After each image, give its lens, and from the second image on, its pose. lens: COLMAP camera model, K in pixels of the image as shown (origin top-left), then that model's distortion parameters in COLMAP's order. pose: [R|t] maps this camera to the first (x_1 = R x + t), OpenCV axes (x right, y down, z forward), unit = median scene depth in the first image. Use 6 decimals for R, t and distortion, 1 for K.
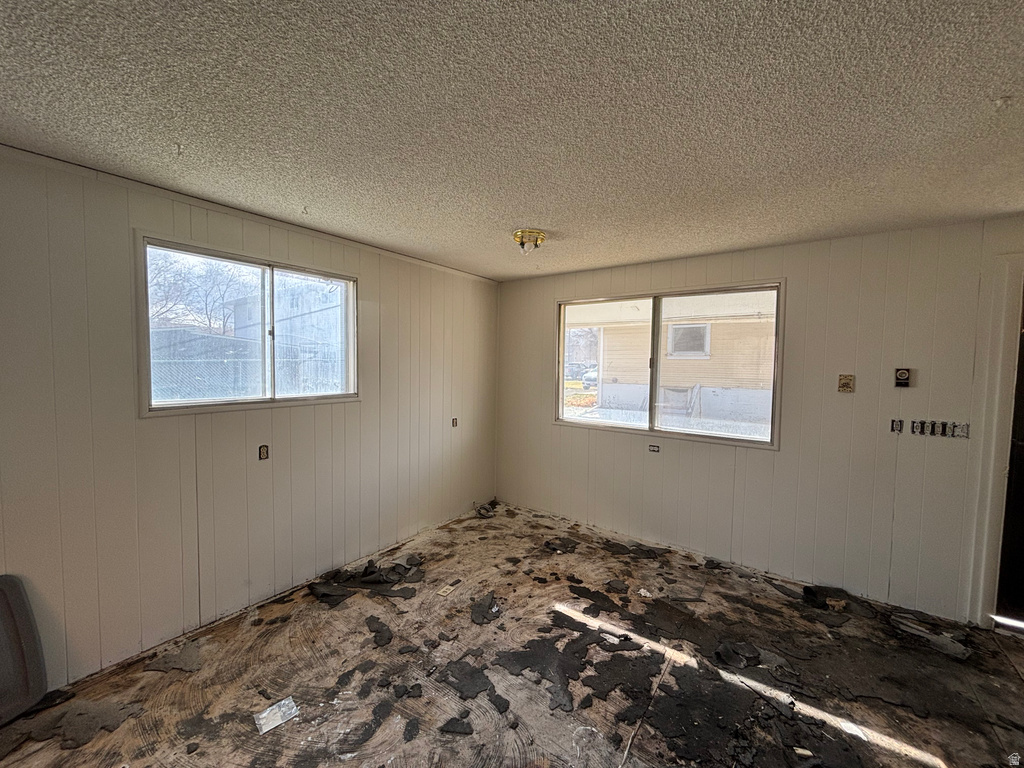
lens RADIAL K [[412.6, 0, 511.5], [0, 412.6, 380.9], [0, 0, 1]] dist [0.001933, 0.000360]
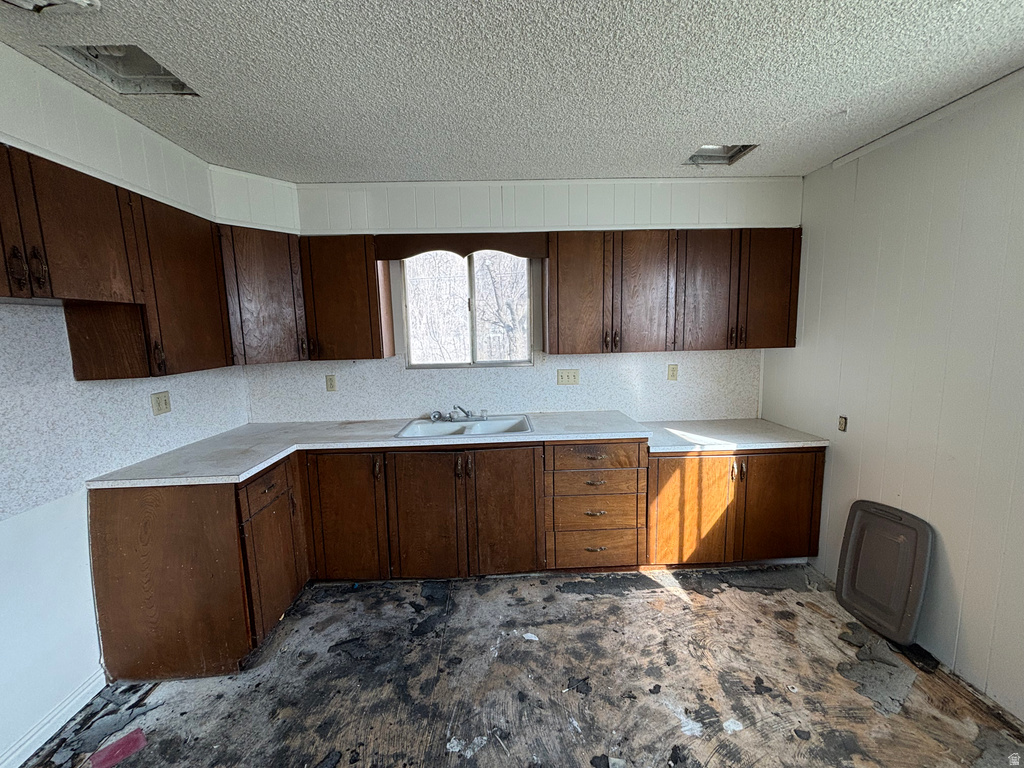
lens RADIAL K [[412.6, 0, 509.3], [0, 412.6, 383.5], [0, 0, 1]] dist [0.001933, 0.000360]
pose [[-0.787062, 0.086599, -0.610765, 0.189266], [-0.014775, 0.987167, 0.159009, -0.029090], [0.616697, 0.134174, -0.775682, 0.882911]]
